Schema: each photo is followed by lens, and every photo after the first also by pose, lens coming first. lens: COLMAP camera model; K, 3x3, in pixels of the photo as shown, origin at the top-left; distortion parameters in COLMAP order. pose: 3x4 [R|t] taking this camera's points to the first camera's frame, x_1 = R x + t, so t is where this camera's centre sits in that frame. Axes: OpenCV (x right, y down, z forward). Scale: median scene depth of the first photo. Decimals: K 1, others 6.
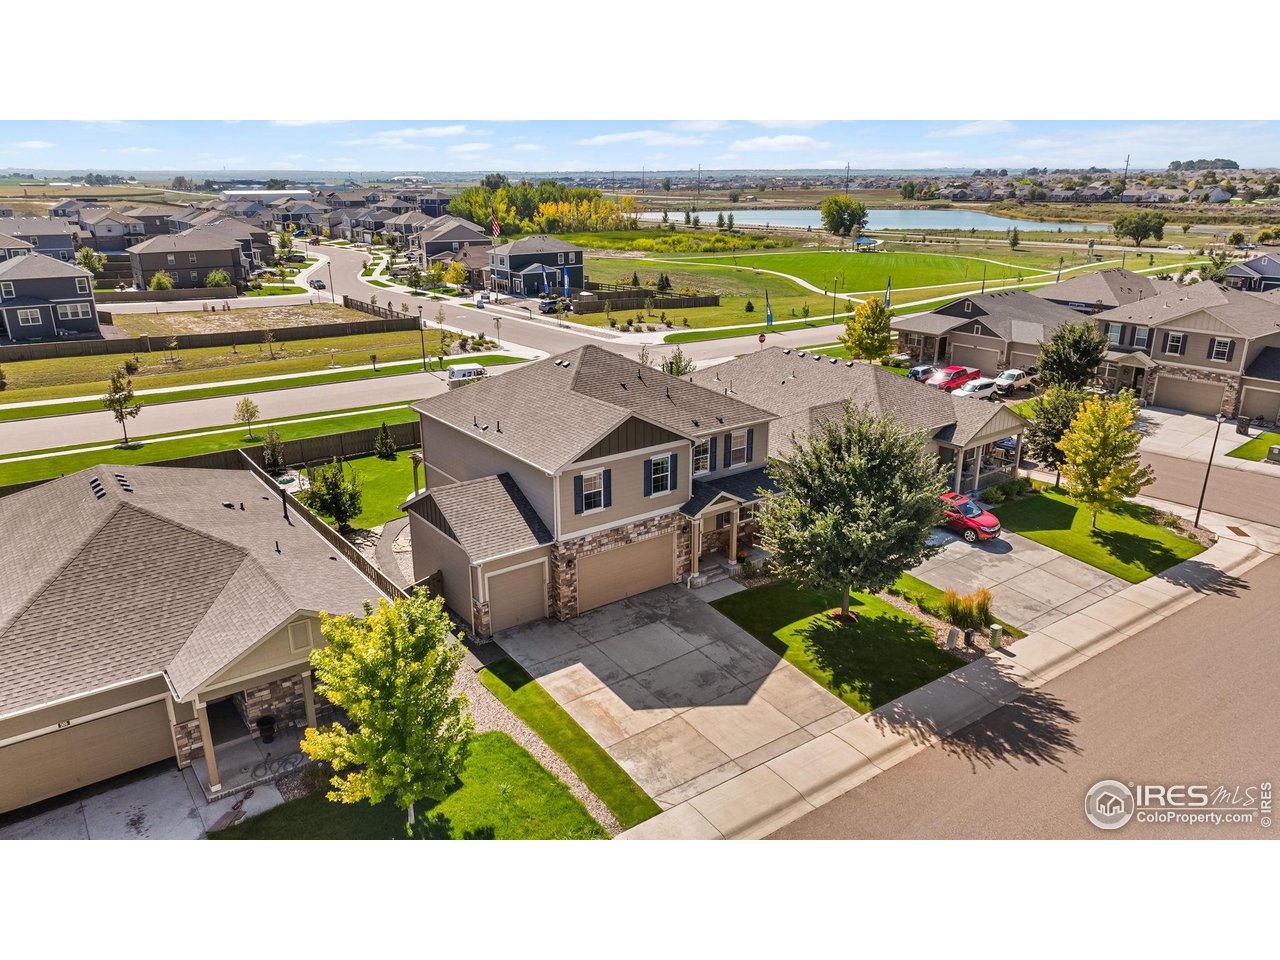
lens RADIAL K [[896.6, 0, 640.0], [0, 896.6, 480.0], [0, 0, 1]] dist [0.003408, 0.003297]
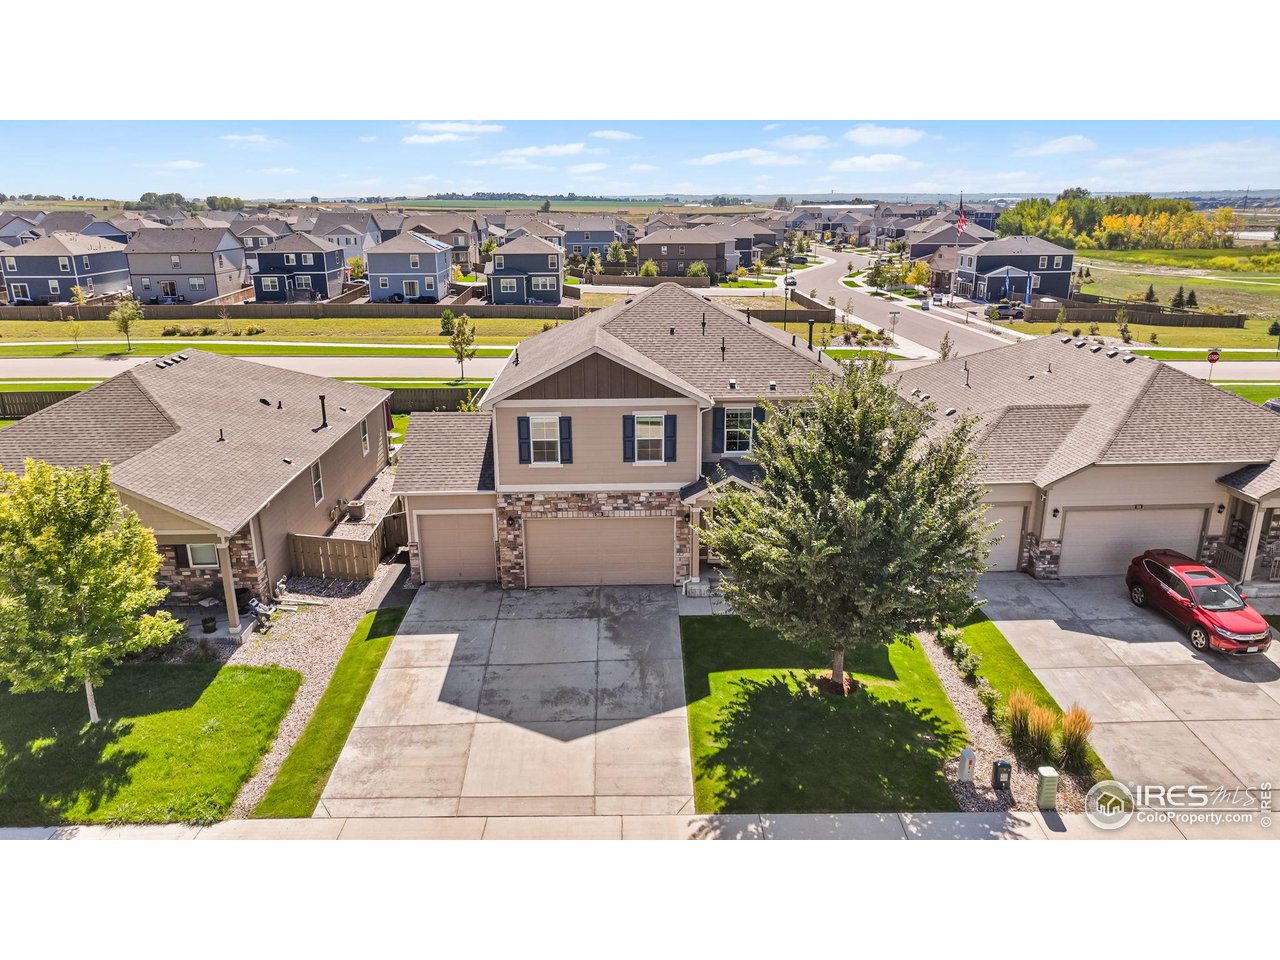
lens RADIAL K [[896.6, 0, 640.0], [0, 896.6, 480.0], [0, 0, 1]] dist [0.003408, 0.003297]
pose [[0.822560, 0.167280, -0.543519, 0.435710], [-0.178434, 0.983411, 0.032625, 0.005906], [0.539960, 0.070146, 0.838762, 0.336737]]
